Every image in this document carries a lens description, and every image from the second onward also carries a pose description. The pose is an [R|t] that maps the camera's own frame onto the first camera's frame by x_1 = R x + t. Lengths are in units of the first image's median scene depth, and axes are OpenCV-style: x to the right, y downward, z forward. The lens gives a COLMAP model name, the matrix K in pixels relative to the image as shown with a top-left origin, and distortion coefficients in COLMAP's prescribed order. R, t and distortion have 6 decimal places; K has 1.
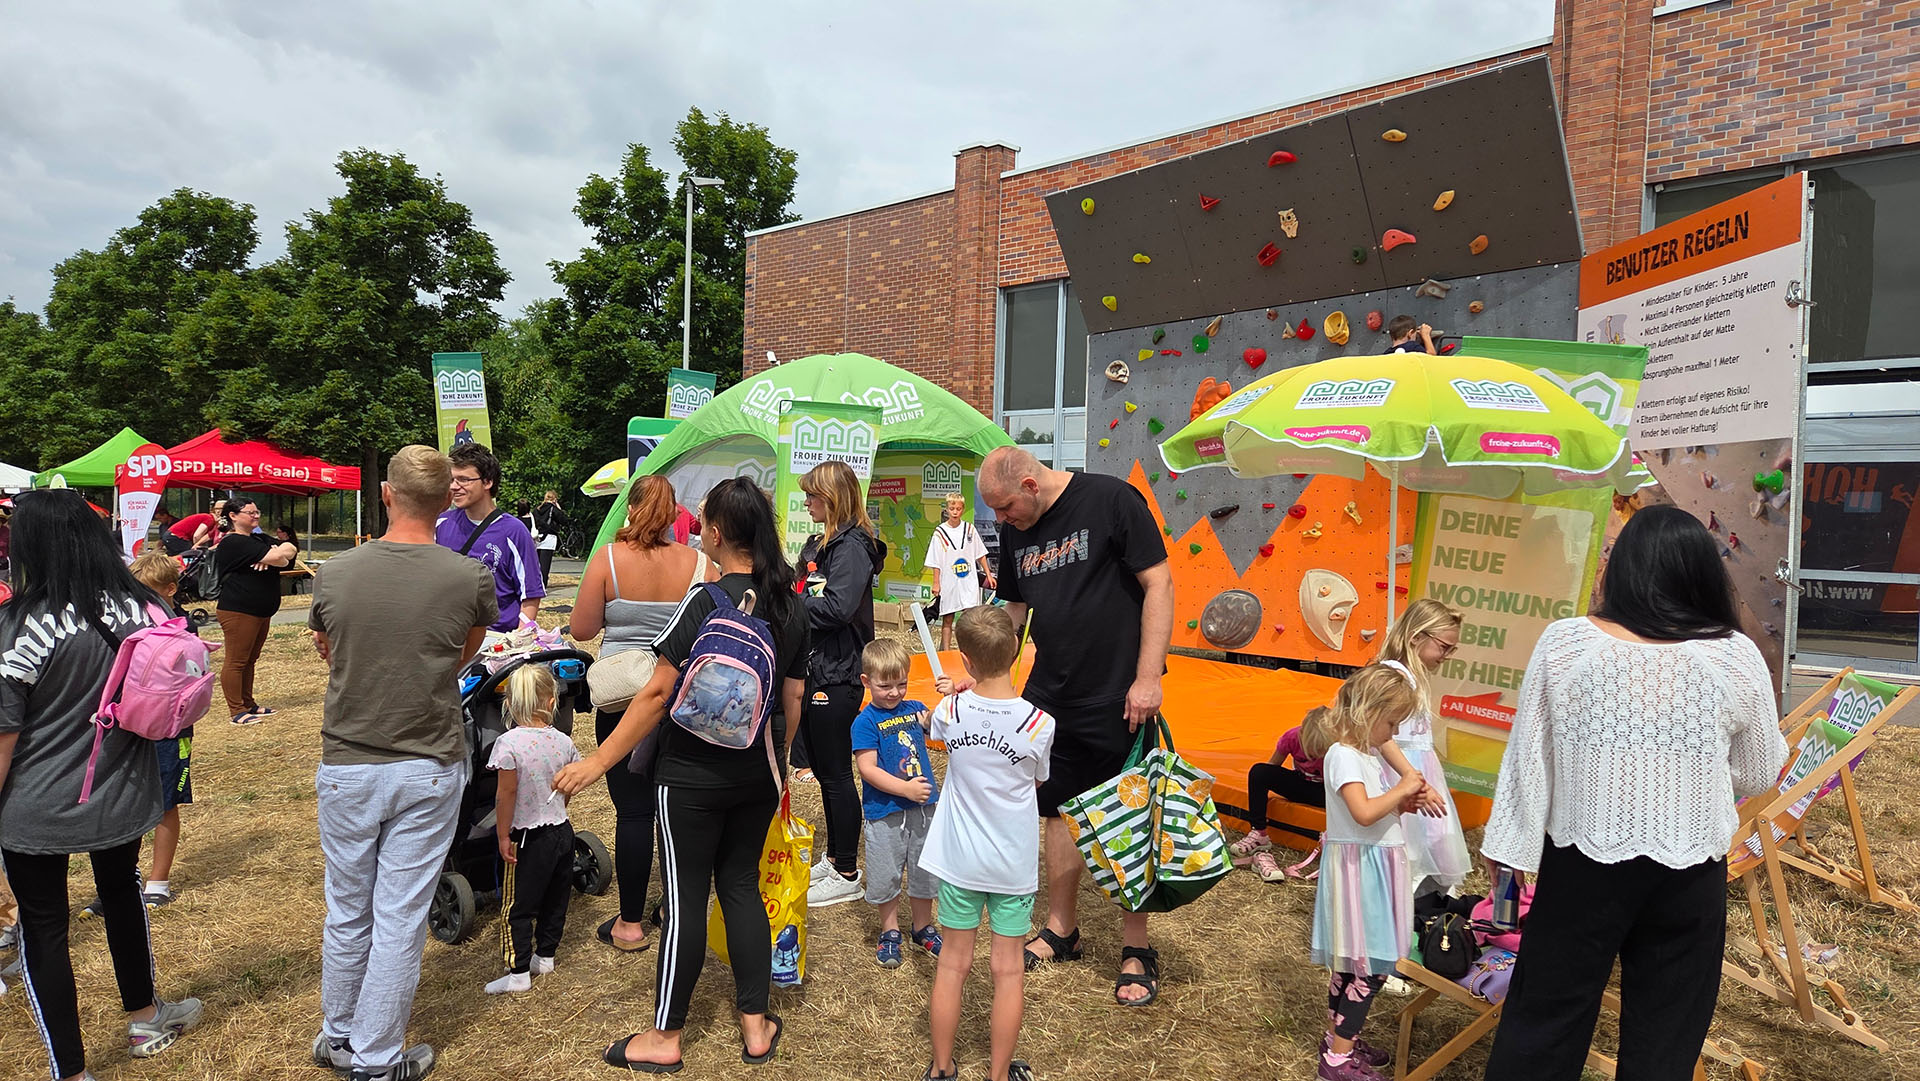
lens RADIAL K [[1288.9, 0, 957.7], [0, 1288.9, 558.1], [0, 0, 1]] dist [0.057845, -0.037523]
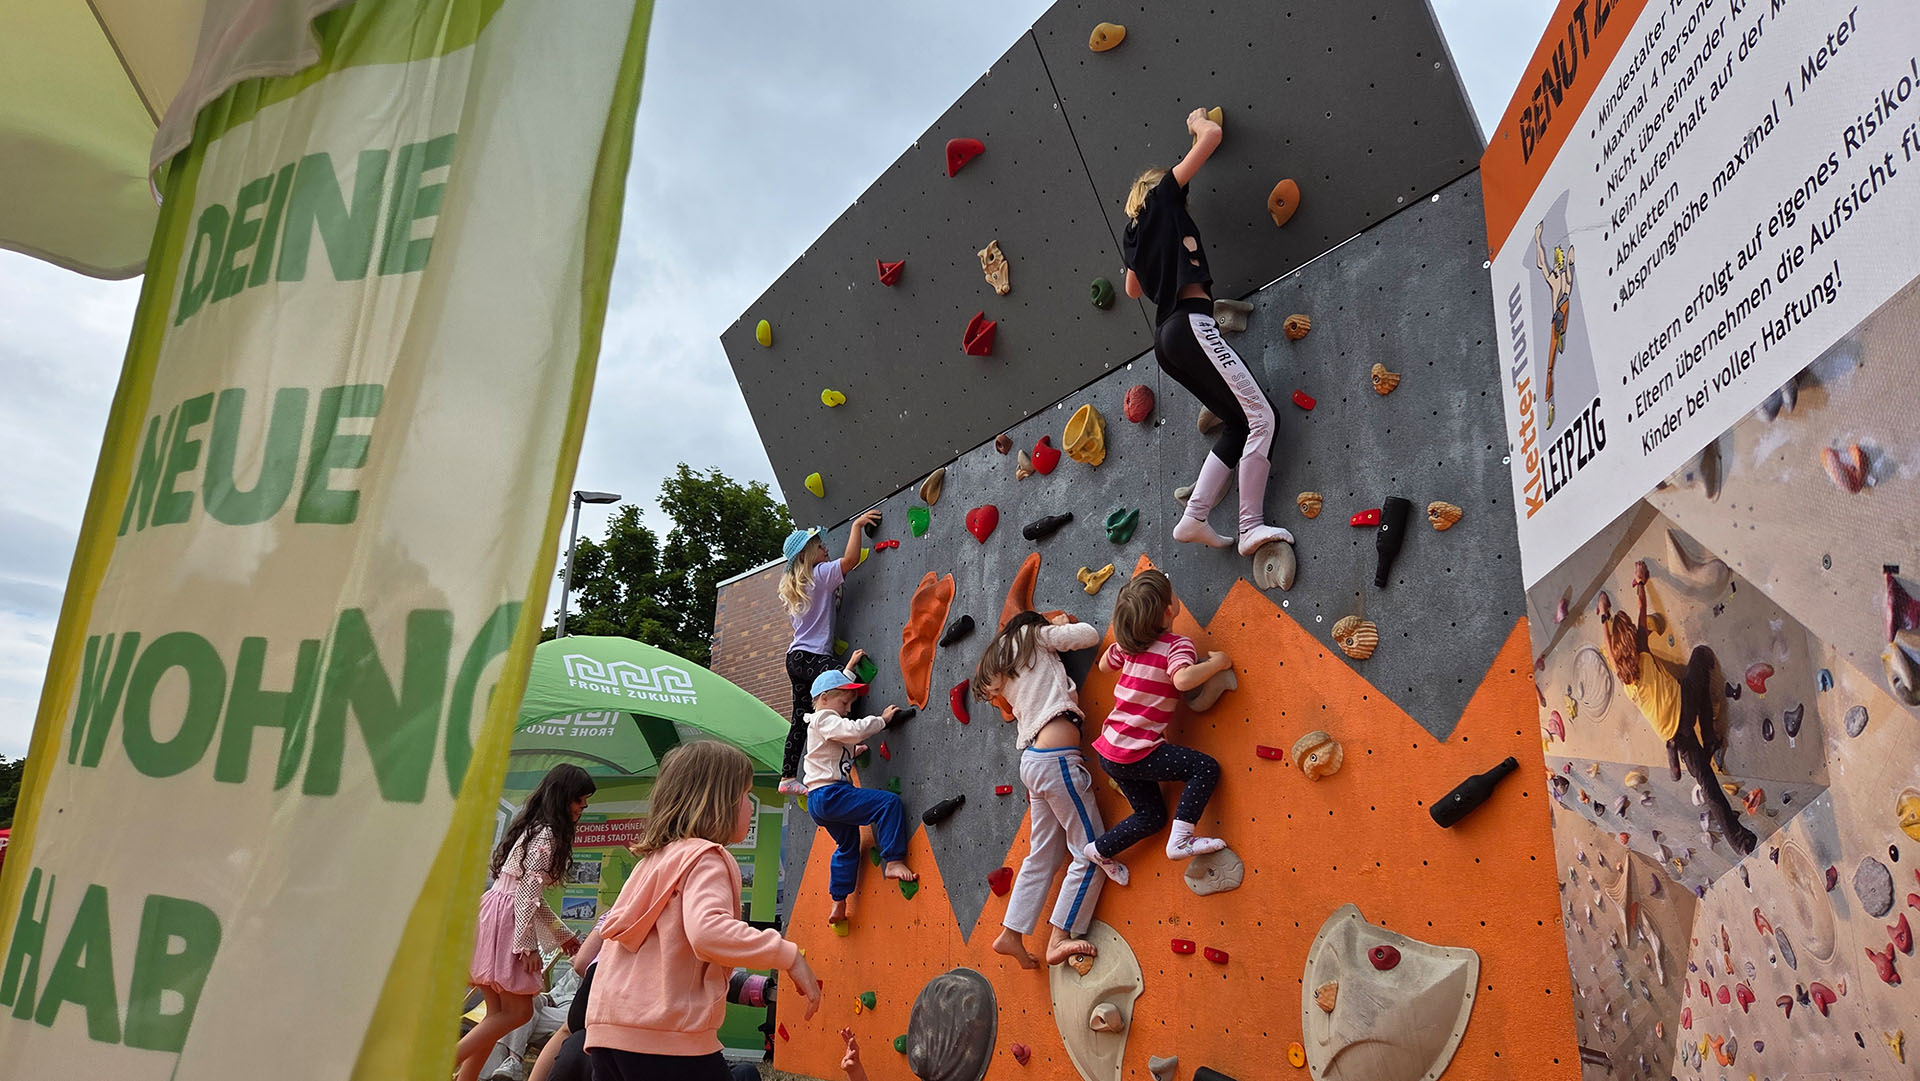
lens RADIAL K [[1288.9, 0, 949.0], [0, 1288.9, 559.8], [0, 0, 1]] dist [0.057845, -0.037523]
pose [[0.992731, -0.033661, -0.115547, 0.130456], [-0.004045, 0.950214, -0.311572, 0.014869], [0.120282, 0.309775, 0.943171, 0.226660]]
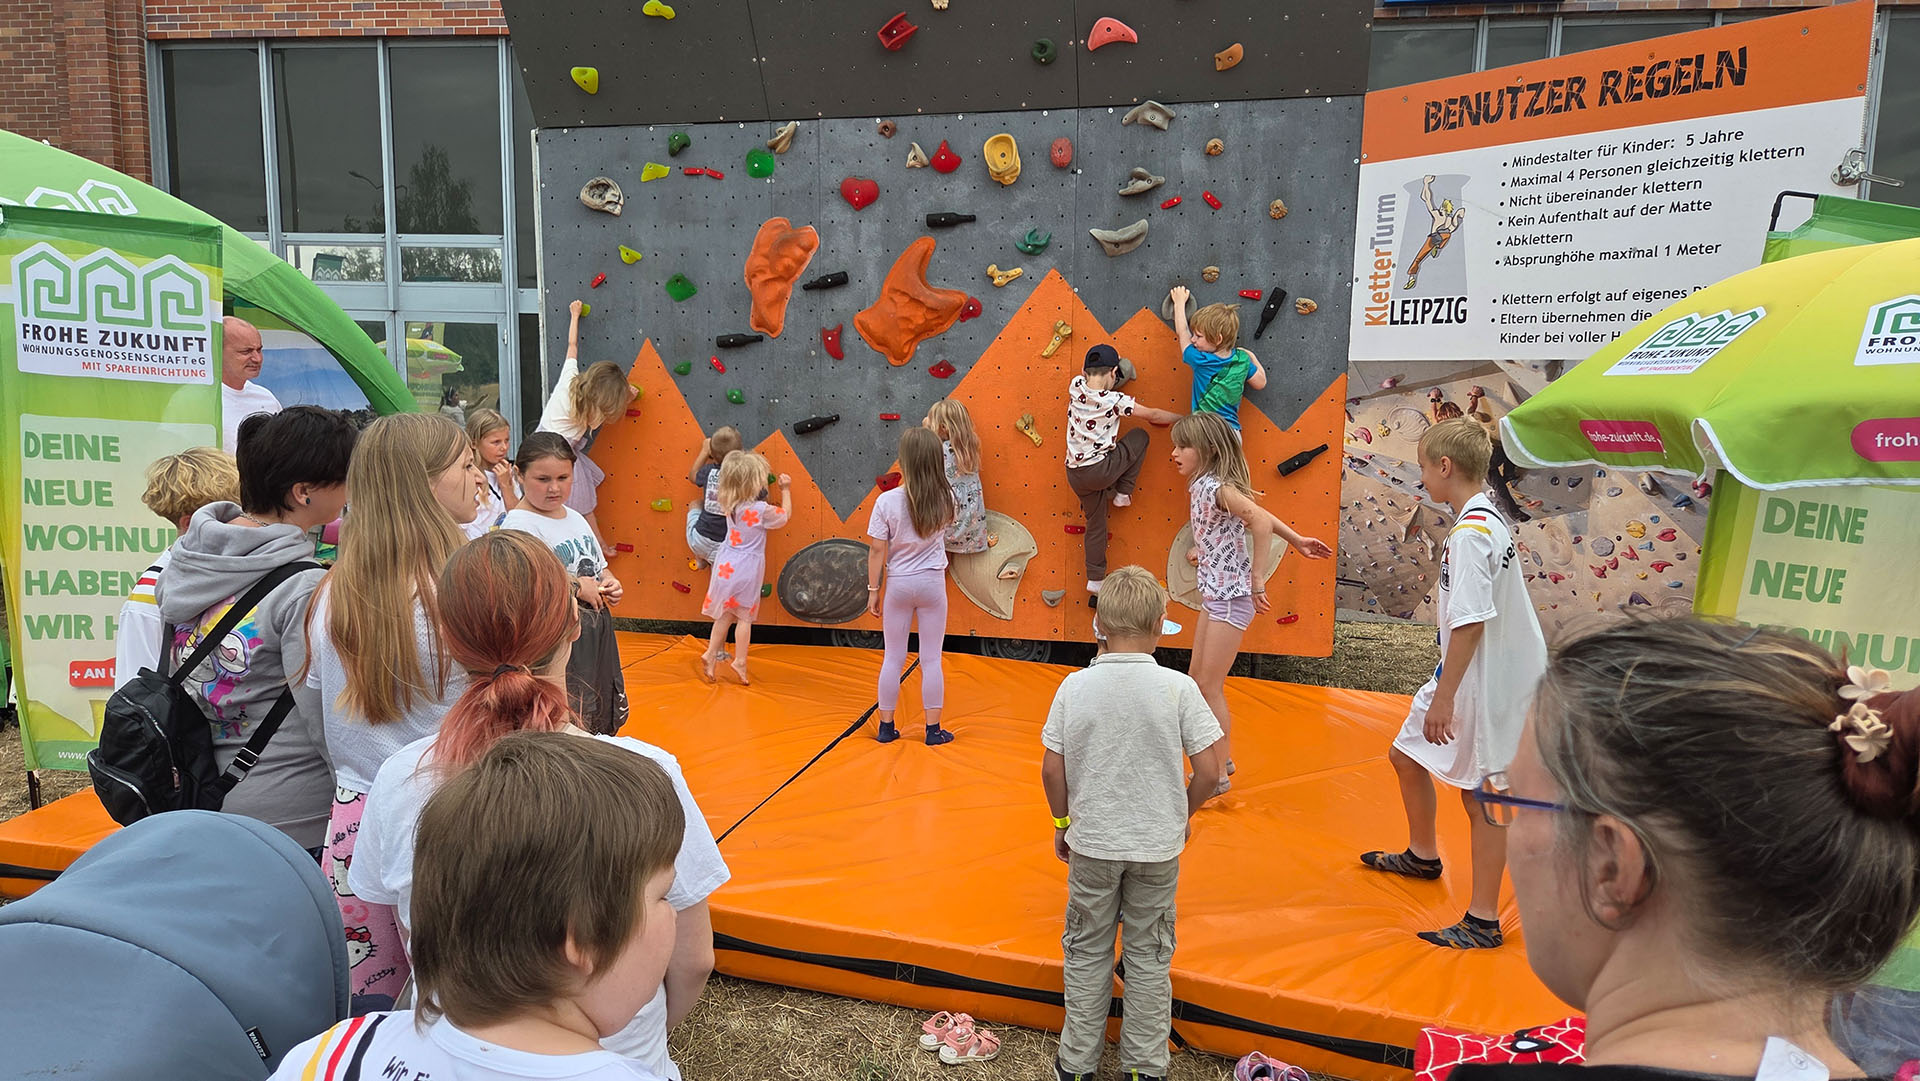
lens RADIAL K [[1288.9, 0, 963.1], [0, 1288.9, 562.4], [0, 0, 1]] dist [0.057845, -0.037523]
pose [[0.792705, -0.097977, 0.601680, -0.069929], [0.022234, 0.990990, 0.132079, -0.024758], [-0.609200, -0.091322, 0.787741, 0.198048]]
